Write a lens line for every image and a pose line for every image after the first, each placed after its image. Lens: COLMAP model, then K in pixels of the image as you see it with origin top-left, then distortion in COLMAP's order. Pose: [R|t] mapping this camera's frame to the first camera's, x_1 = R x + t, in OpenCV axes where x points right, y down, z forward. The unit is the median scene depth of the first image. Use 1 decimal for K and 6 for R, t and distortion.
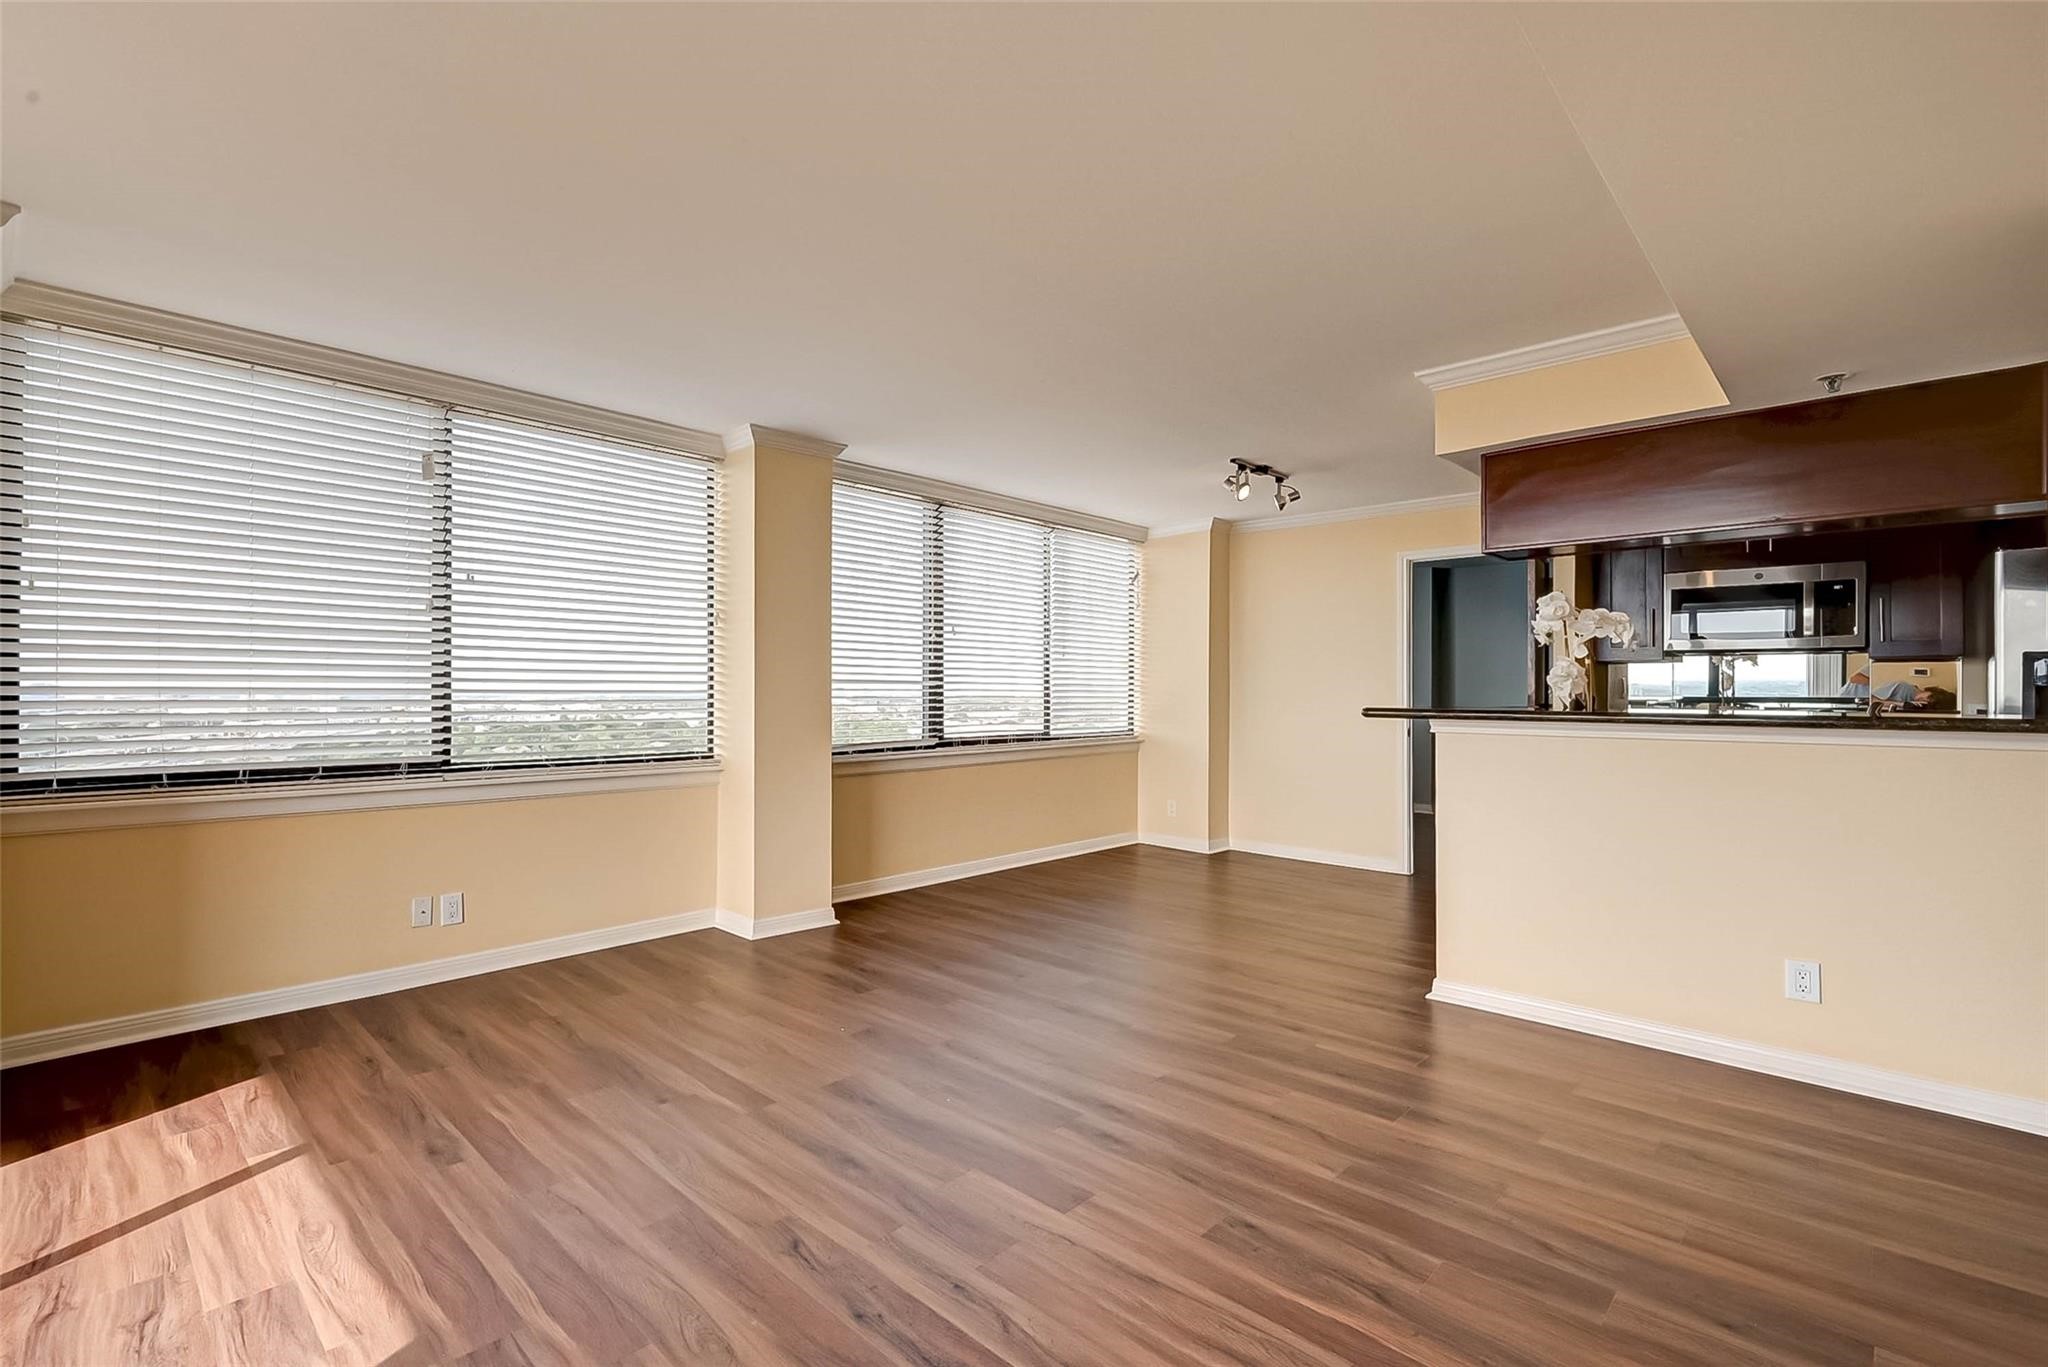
lens RADIAL K [[917.5, 0, 1024.0], [0, 917.5, 683.5], [0, 0, 1]] dist [0.000523, -0.000056]
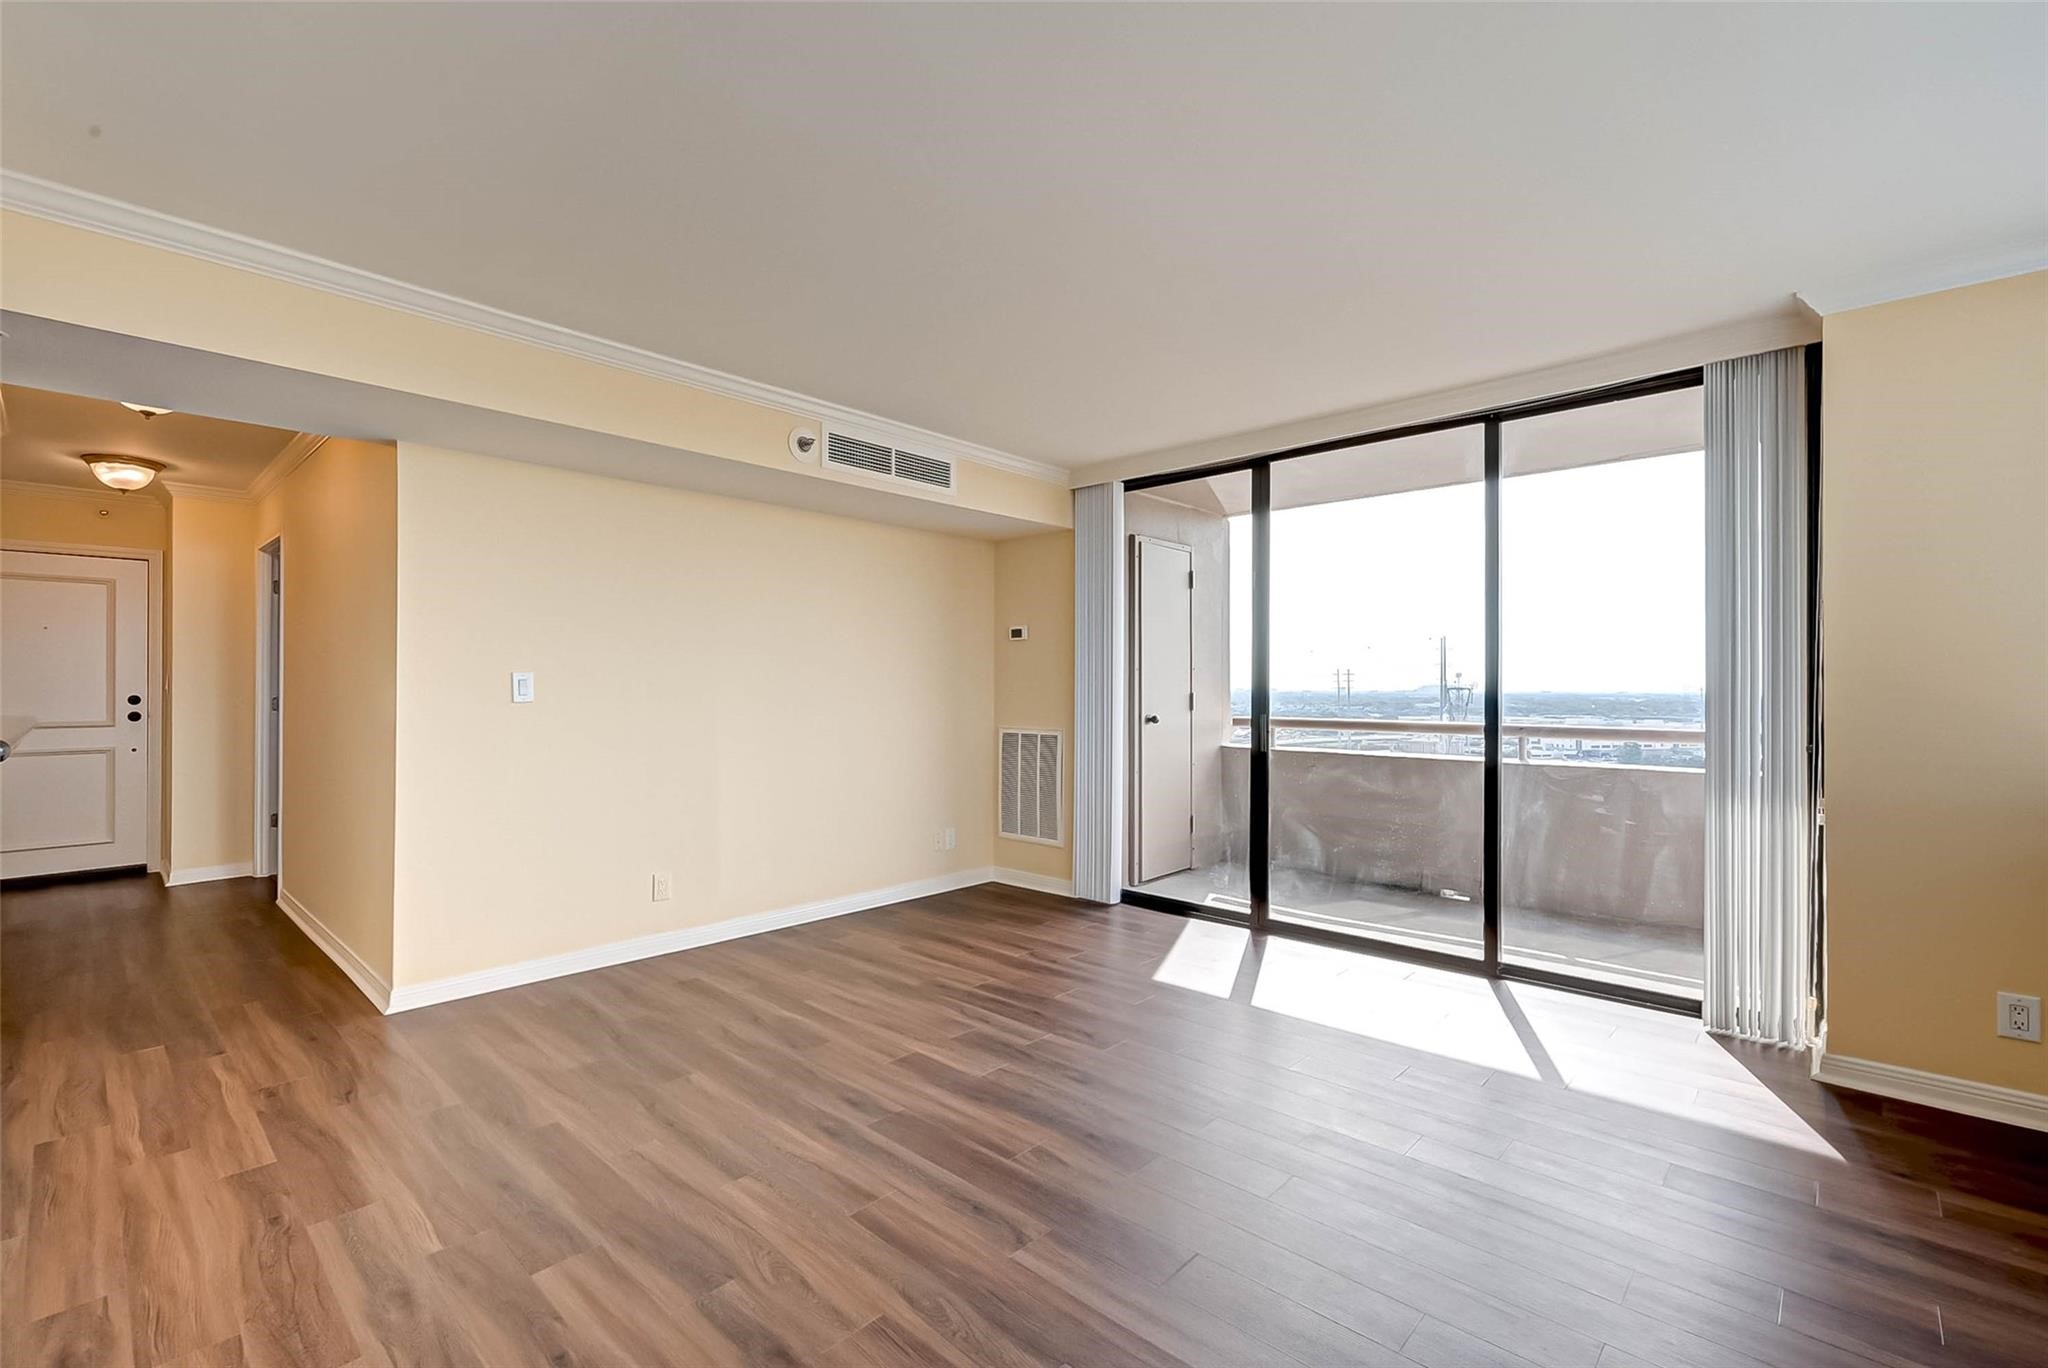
lens RADIAL K [[910.6, 0, 1030.4], [0, 910.6, 655.6], [0, 0, 1]] dist [0.000224, 0.000223]
pose [[-0.999982, -0.005363, -0.002528, -0.077162], [-0.005252, 0.999102, -0.042048, 0.008582], [0.002751, -0.042034, -0.999112, 1.469808]]
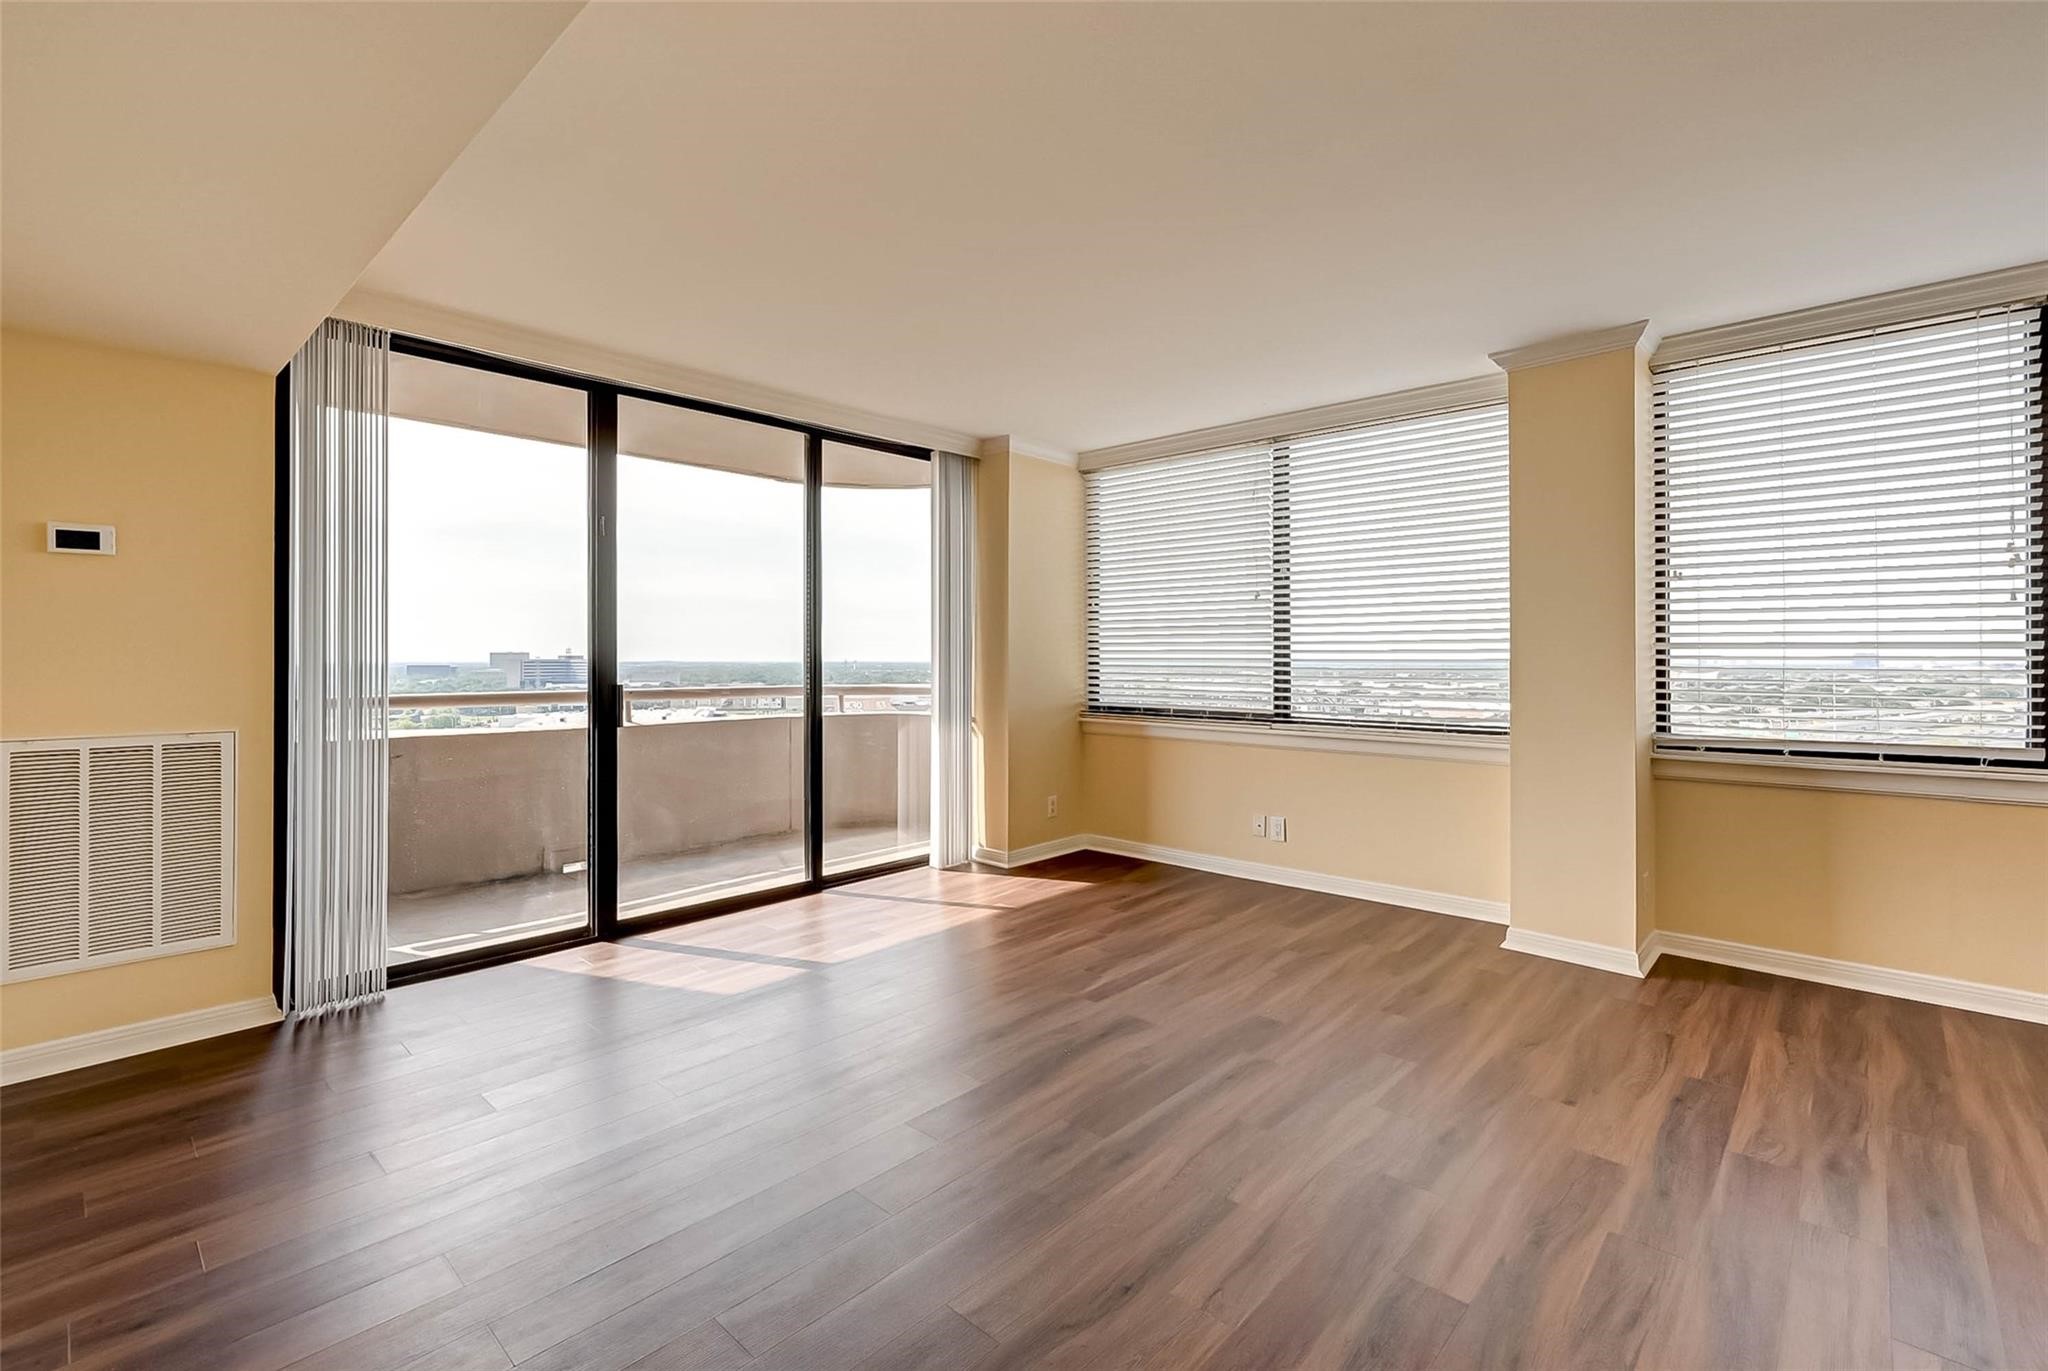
lens RADIAL K [[910.6, 0, 1030.4], [0, 910.6, 657.1], [0, 0, 1]] dist [0.000224, 0.000223]
pose [[0.018381, -0.003679, -0.999824, 0.694536], [0.005816, 0.999977, -0.003573, 0.007746], [0.999814, -0.005749, 0.018402, 0.678514]]
